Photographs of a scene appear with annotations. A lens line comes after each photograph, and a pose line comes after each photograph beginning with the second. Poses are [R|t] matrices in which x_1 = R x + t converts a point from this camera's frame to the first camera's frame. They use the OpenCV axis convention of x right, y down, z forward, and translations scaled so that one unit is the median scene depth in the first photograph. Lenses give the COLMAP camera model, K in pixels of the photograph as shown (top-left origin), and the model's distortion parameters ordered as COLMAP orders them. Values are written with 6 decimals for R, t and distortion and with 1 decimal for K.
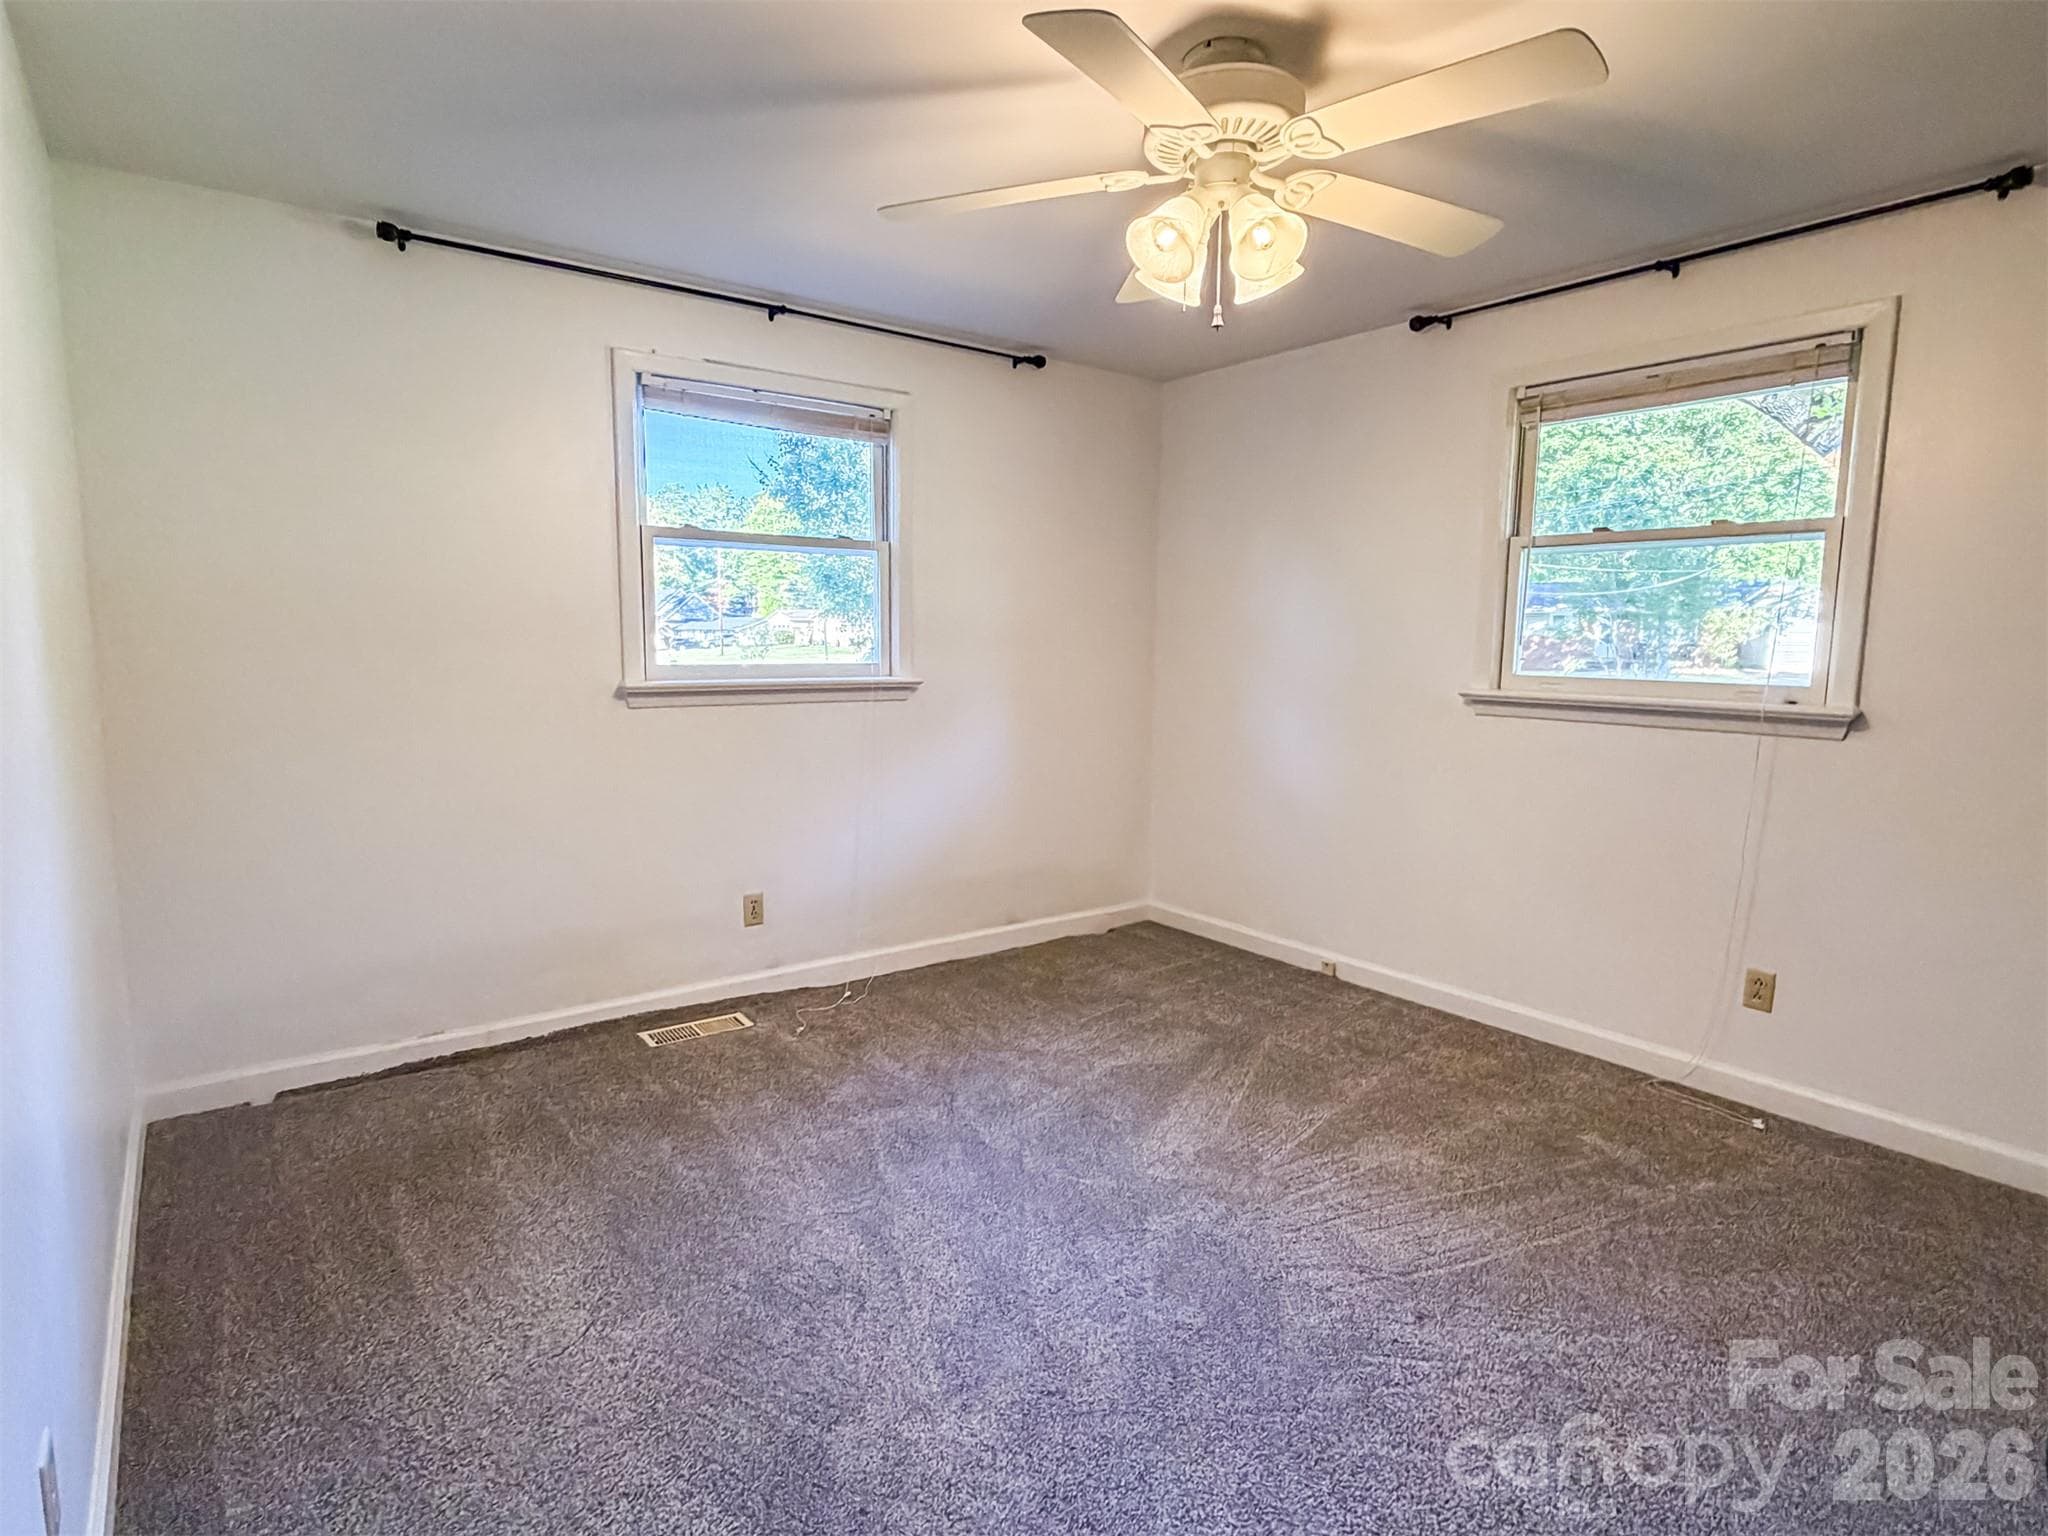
lens RADIAL K [[1096.6, 0, 1034.3], [0, 1096.6, 772.3], [0, 0, 1]] dist [0.000772, 0.001508]
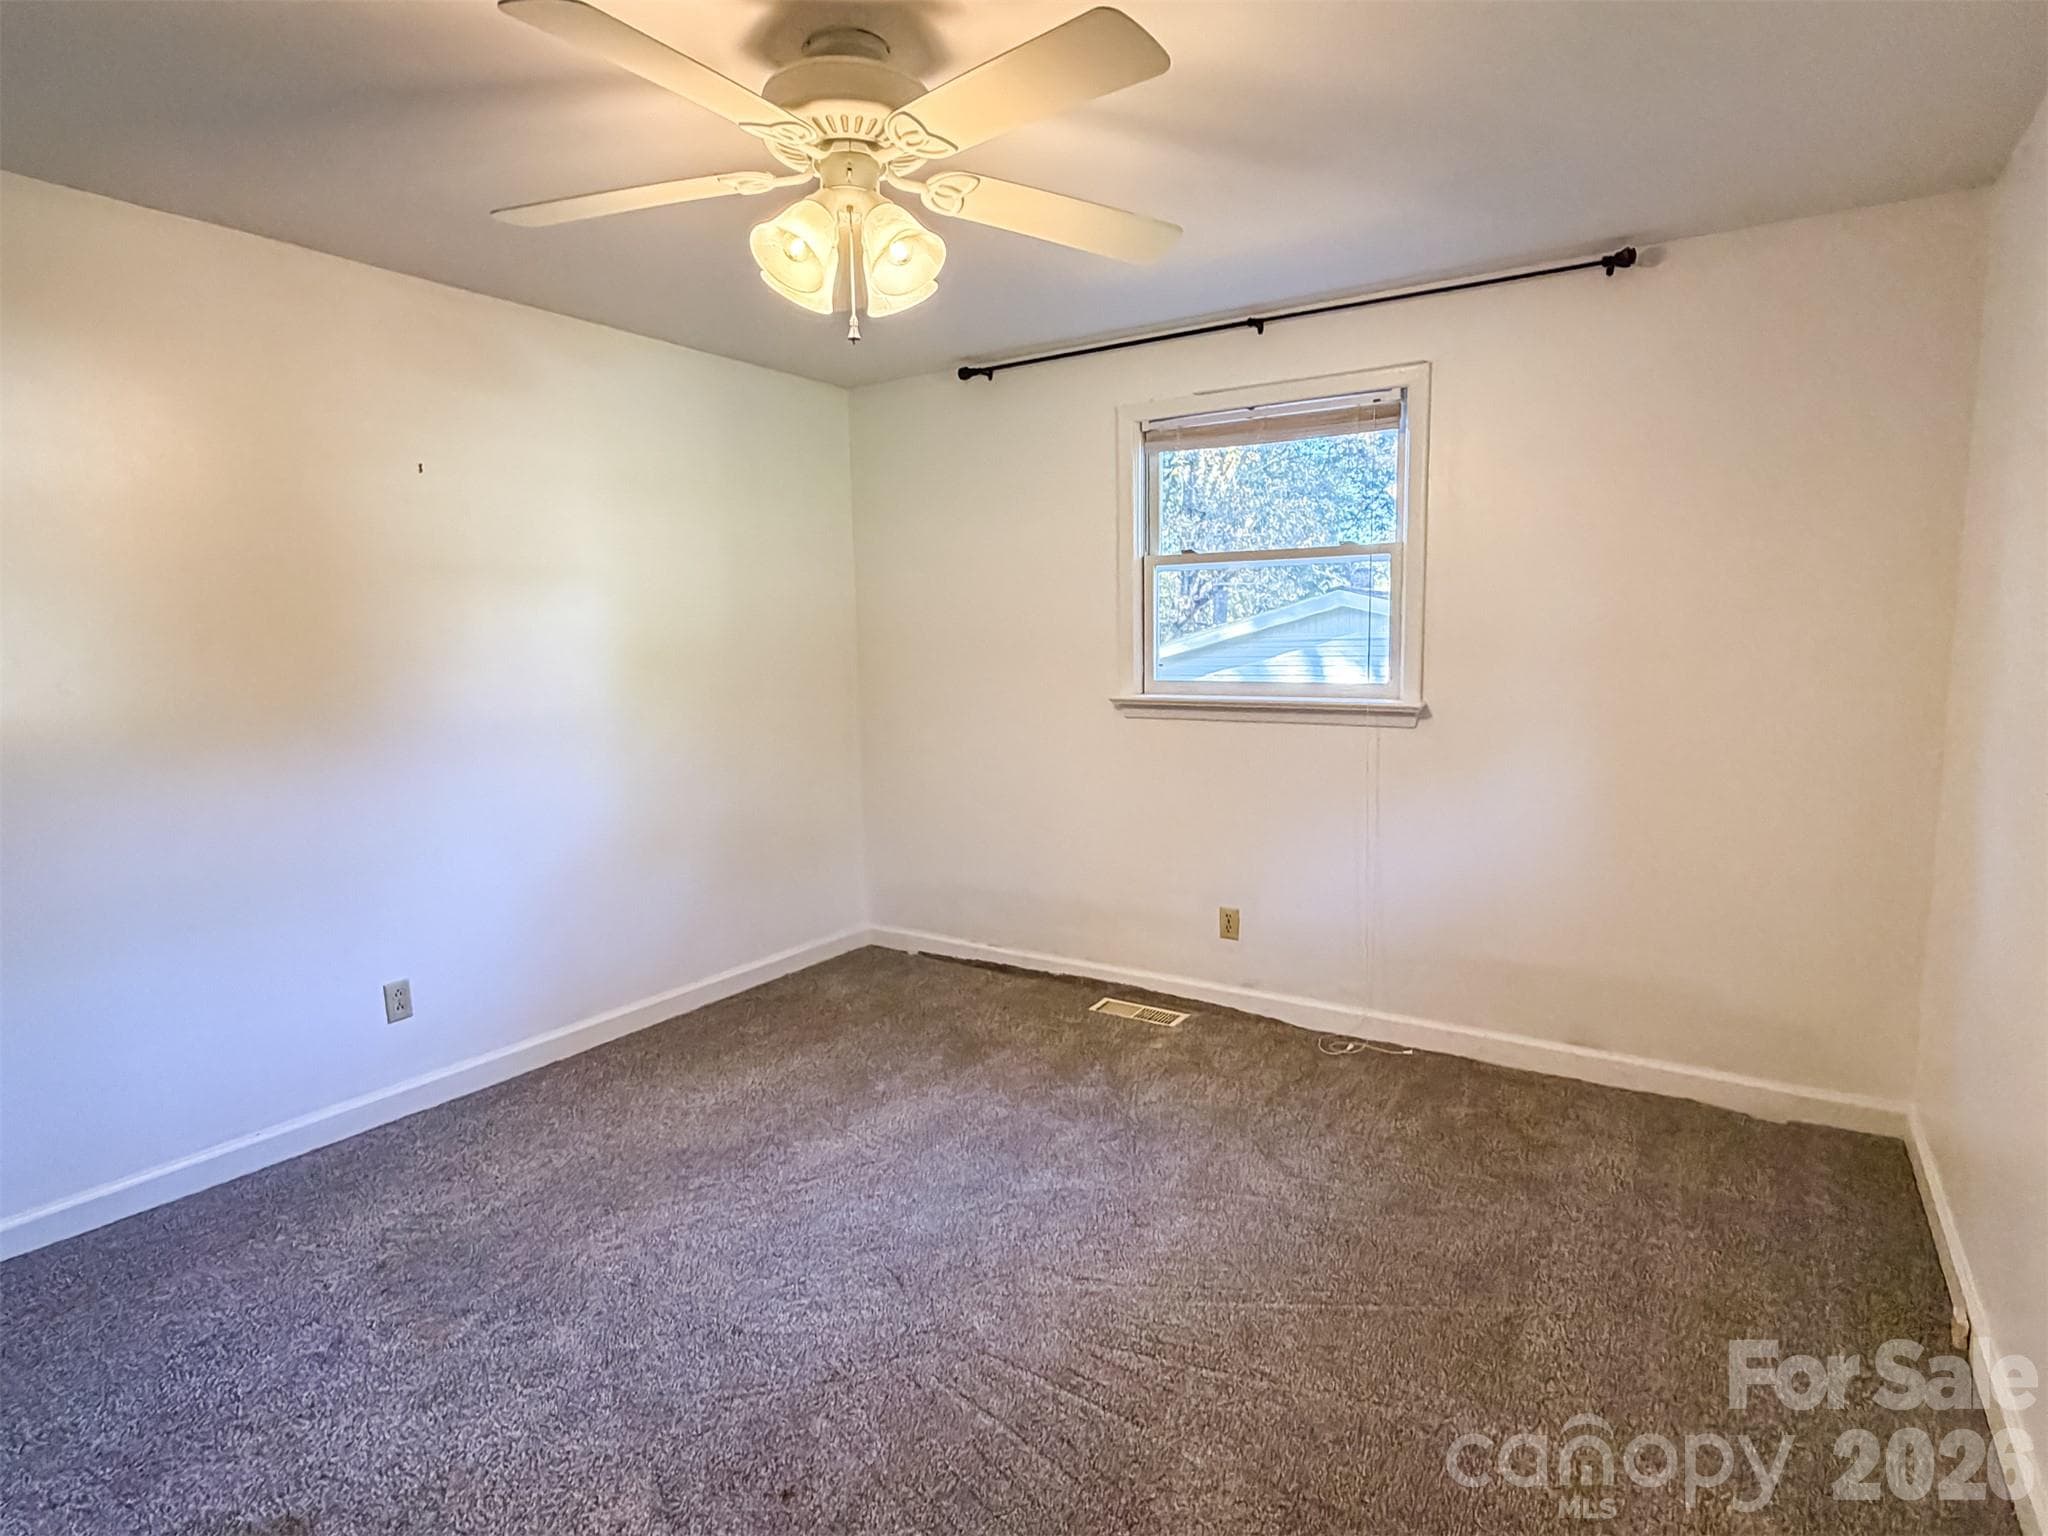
lens RADIAL K [[1096.6, 0, 1038.3], [0, 1096.6, 771.5], [0, 0, 1]] dist [0.000772, 0.001508]
pose [[0.341649, 0.097248, -0.934783, 0.637974], [-0.110403, 0.991898, 0.062839, -0.059626], [0.933321, 0.081734, 0.349617, 0.488117]]
